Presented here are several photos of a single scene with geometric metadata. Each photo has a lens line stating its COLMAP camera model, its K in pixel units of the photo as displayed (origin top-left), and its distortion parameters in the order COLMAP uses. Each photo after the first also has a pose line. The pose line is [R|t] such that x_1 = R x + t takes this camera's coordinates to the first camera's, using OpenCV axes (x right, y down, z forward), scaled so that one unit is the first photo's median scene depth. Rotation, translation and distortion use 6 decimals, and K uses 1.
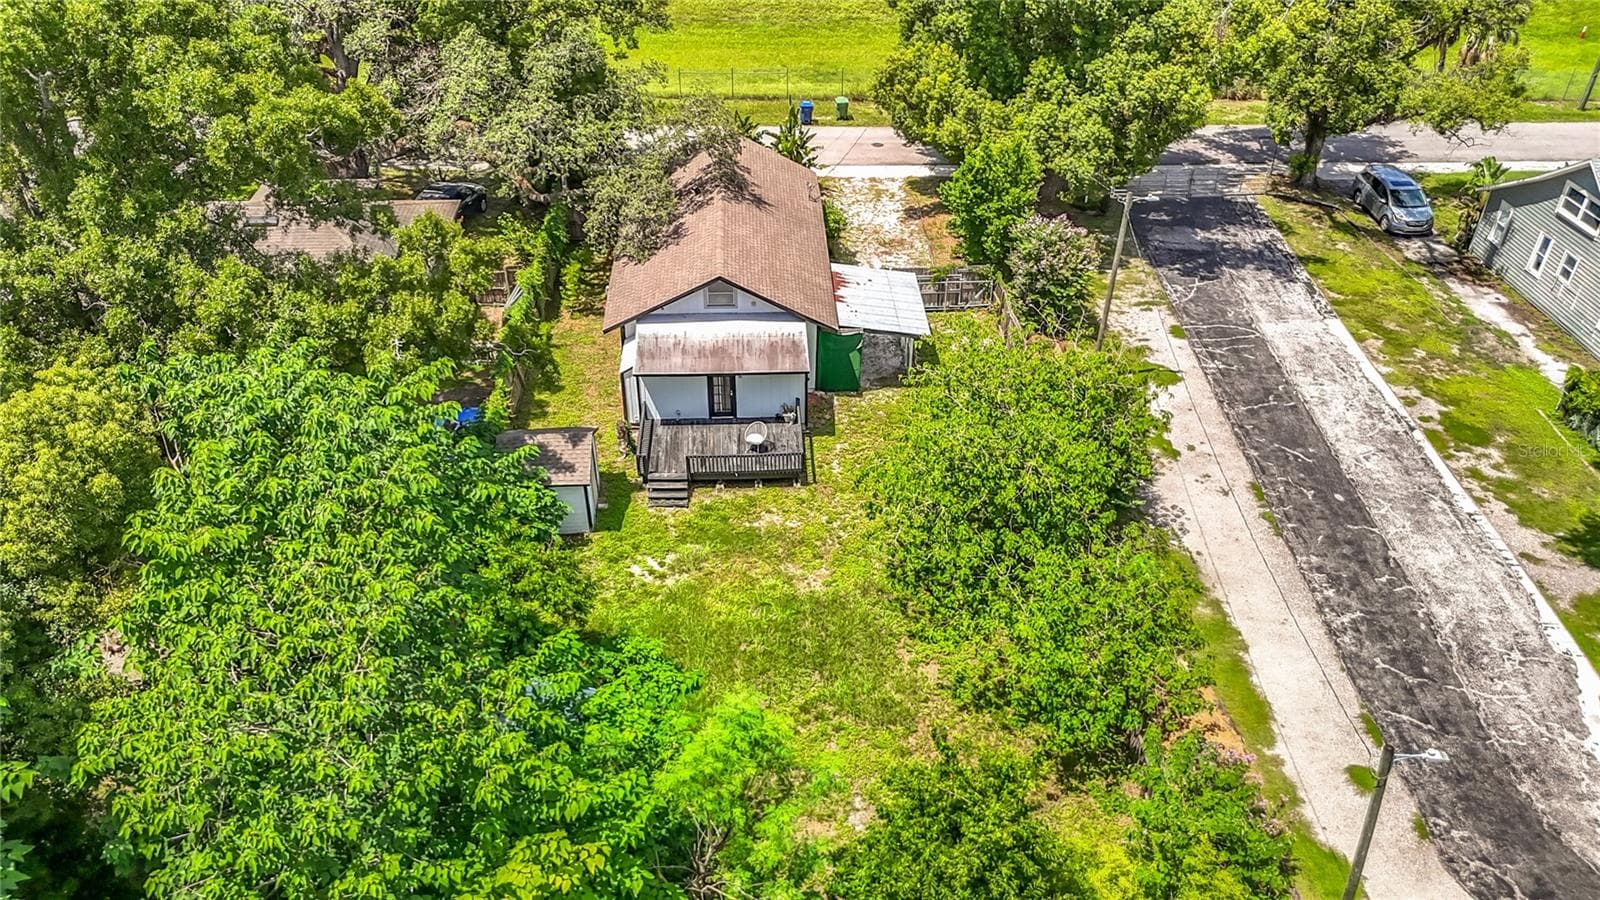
lens RADIAL K [[1217.6, 0, 793.6], [0, 1217.6, 457.1], [0, 0, 1]] dist [0.063425, -0.061470]
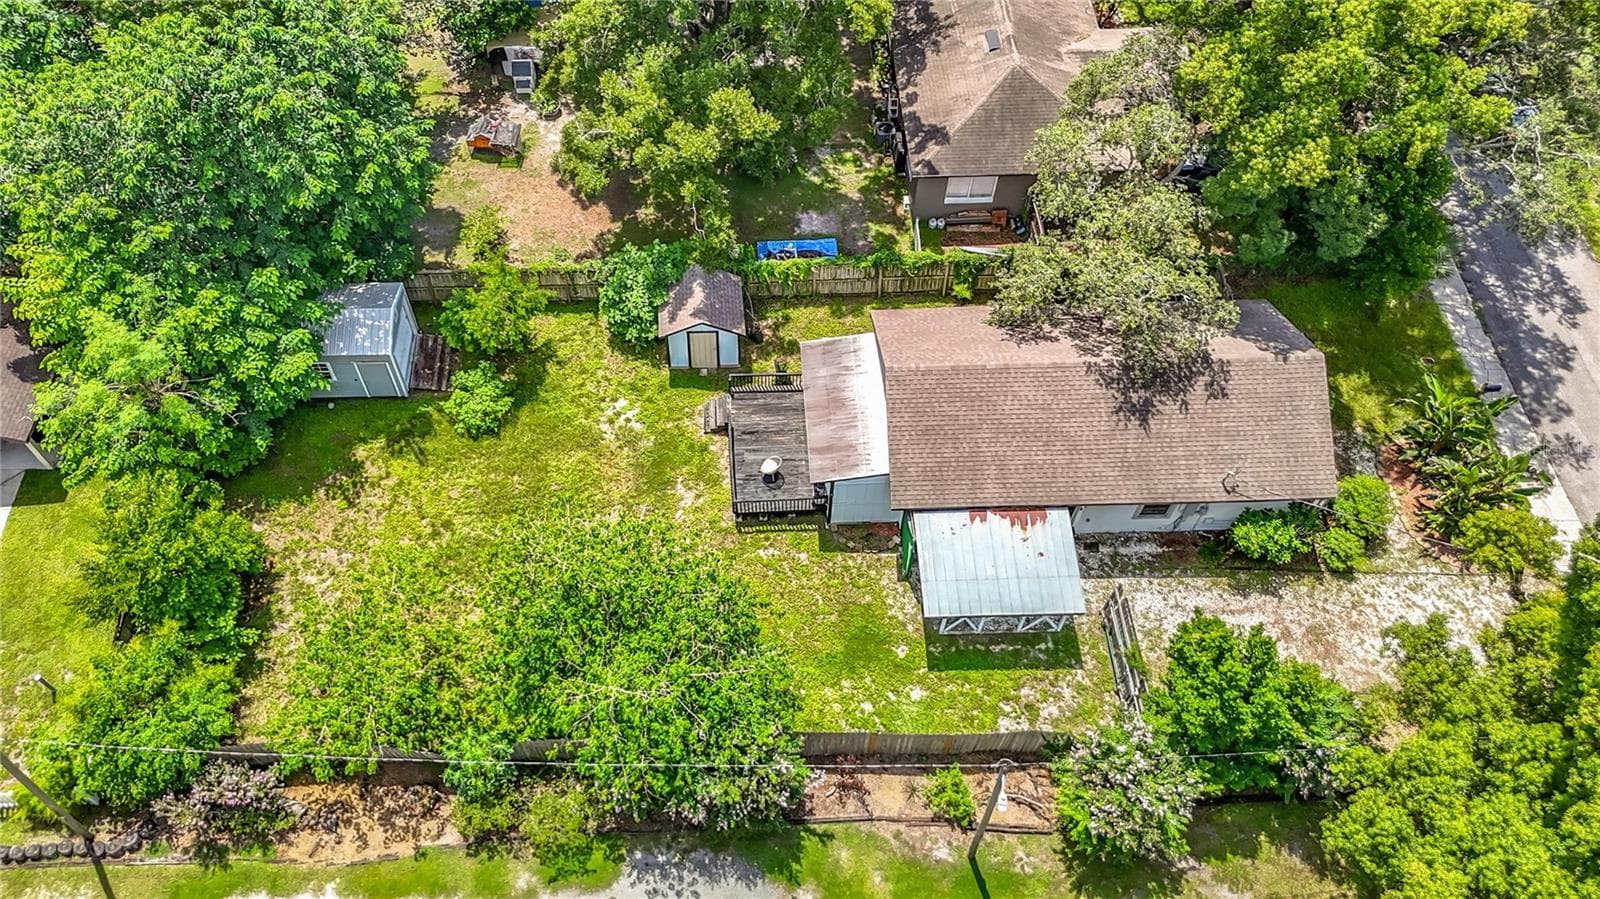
lens RADIAL K [[1200.9, 0, 766.4], [0, 1200.9, 404.8], [0, 0, 1]] dist [0.070623, -0.041163]
pose [[0.001439, 0.808135, -0.588996, 0.514474], [-0.588720, 0.476792, 0.652747, -0.688878], [0.808336, 0.345814, 0.476451, 0.485362]]
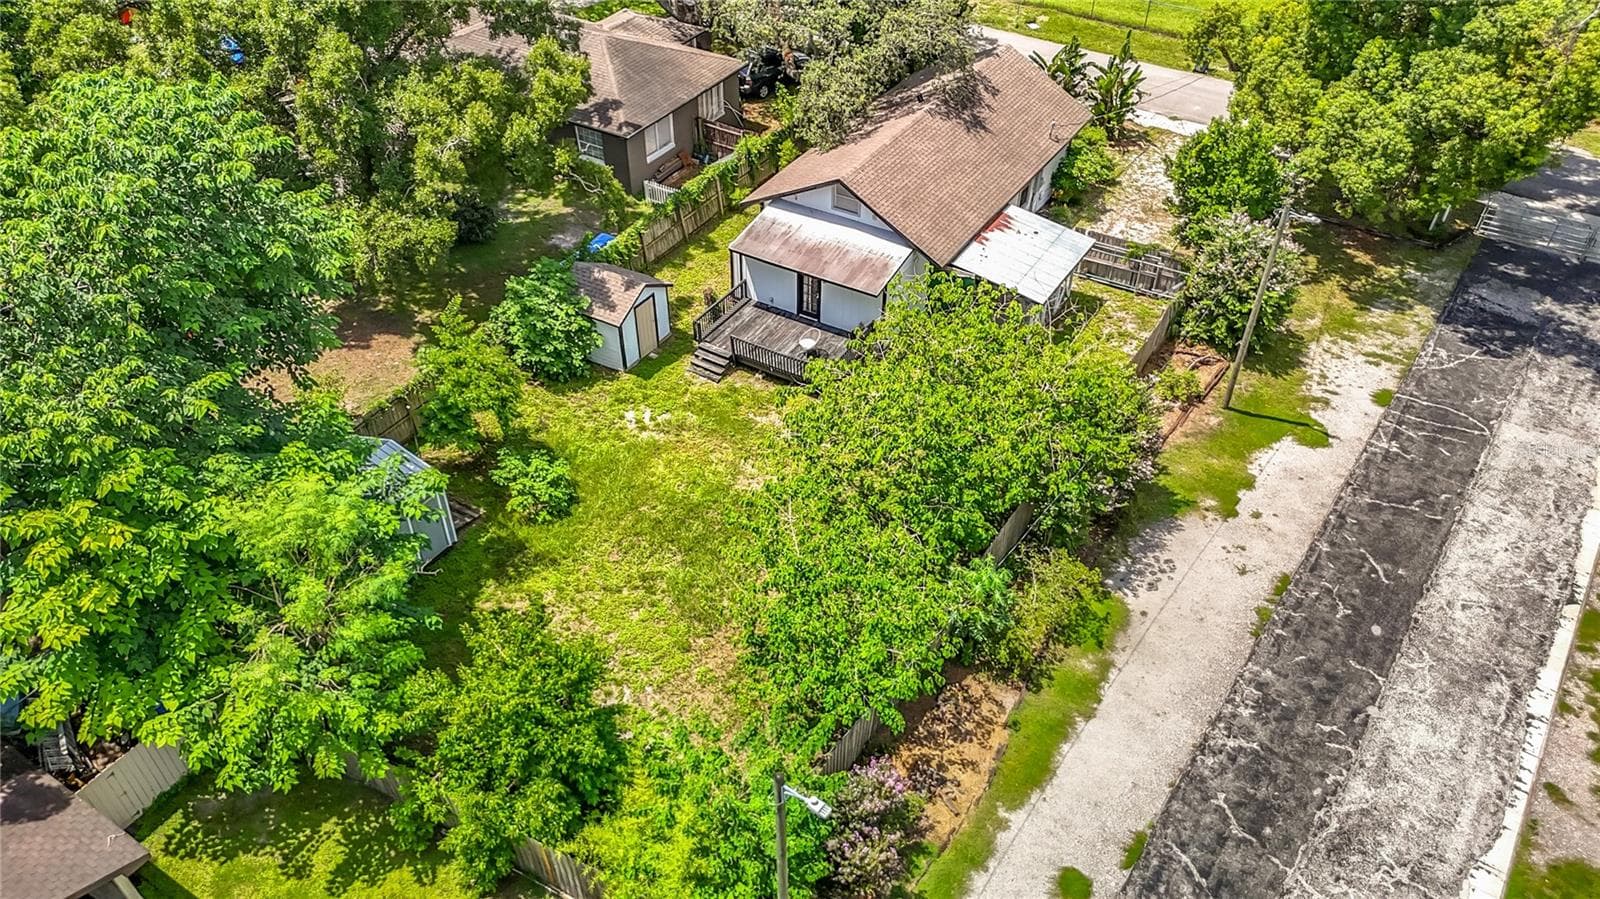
lens RADIAL K [[1206.3, 0, 802.9], [0, 1206.3, 477.6], [0, 0, 1]] dist [0.095905, -0.061221]
pose [[0.837323, 0.357382, -0.413724, 0.412555], [-0.321704, 0.933954, 0.155679, -0.064721], [0.442036, 0.002743, 0.896993, 0.092391]]
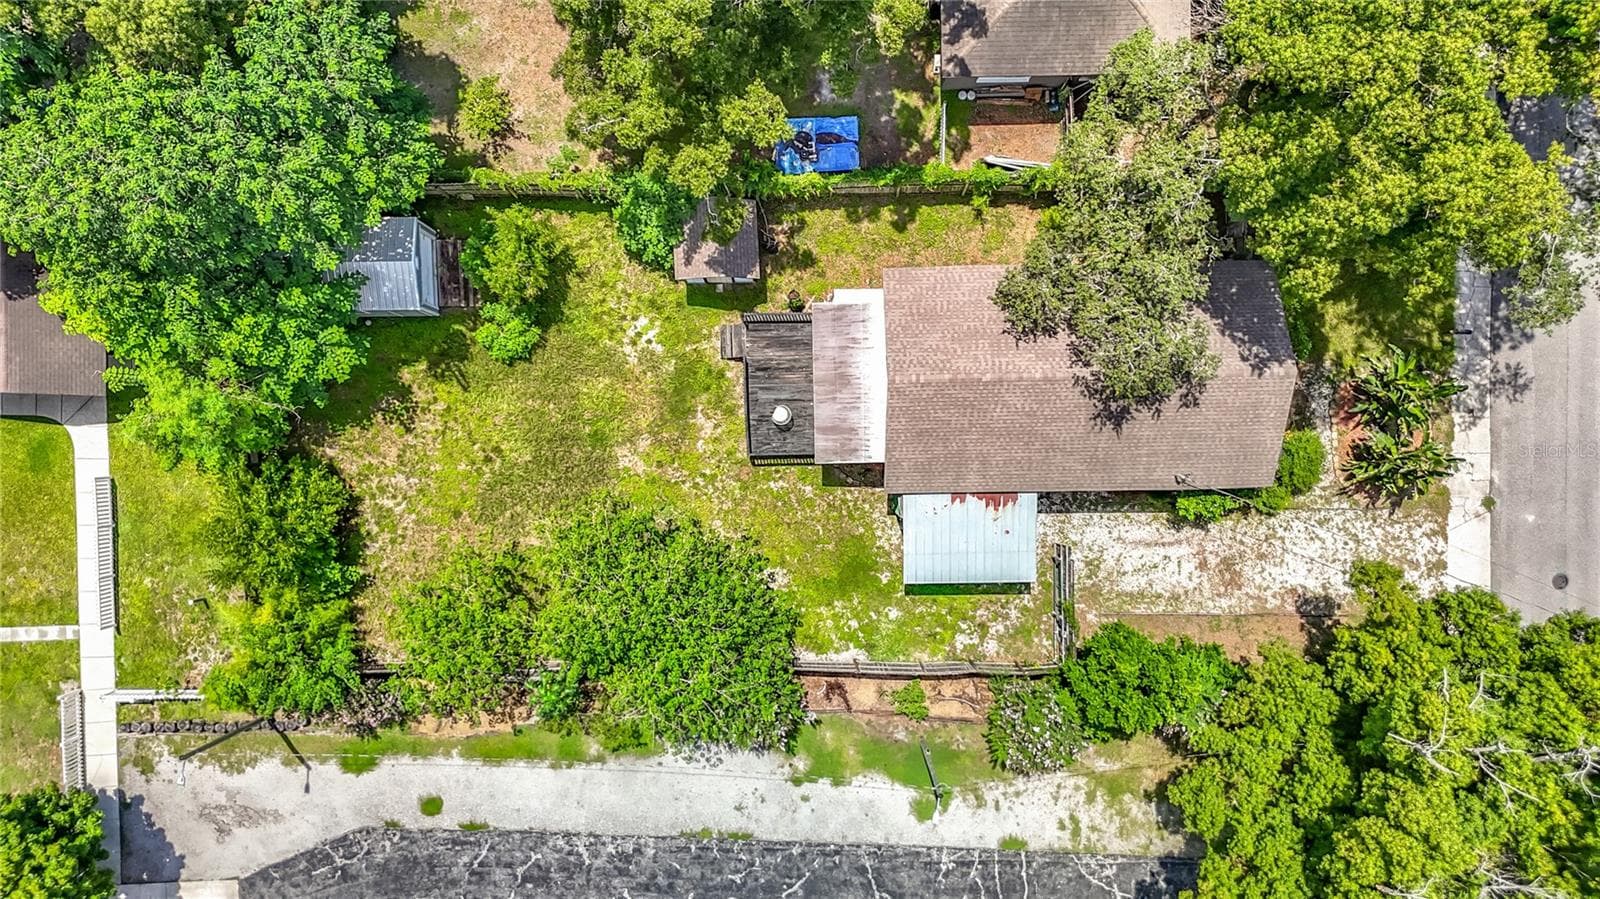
lens RADIAL K [[1217.6, 0, 793.6], [0, 1217.6, 456.6], [0, 0, 1]] dist [0.063425, -0.061470]
pose [[-0.020101, 0.999553, 0.022142, -0.017045], [-0.593205, -0.029750, 0.804502, -0.923267], [0.804801, 0.003037, 0.593537, 0.326186]]
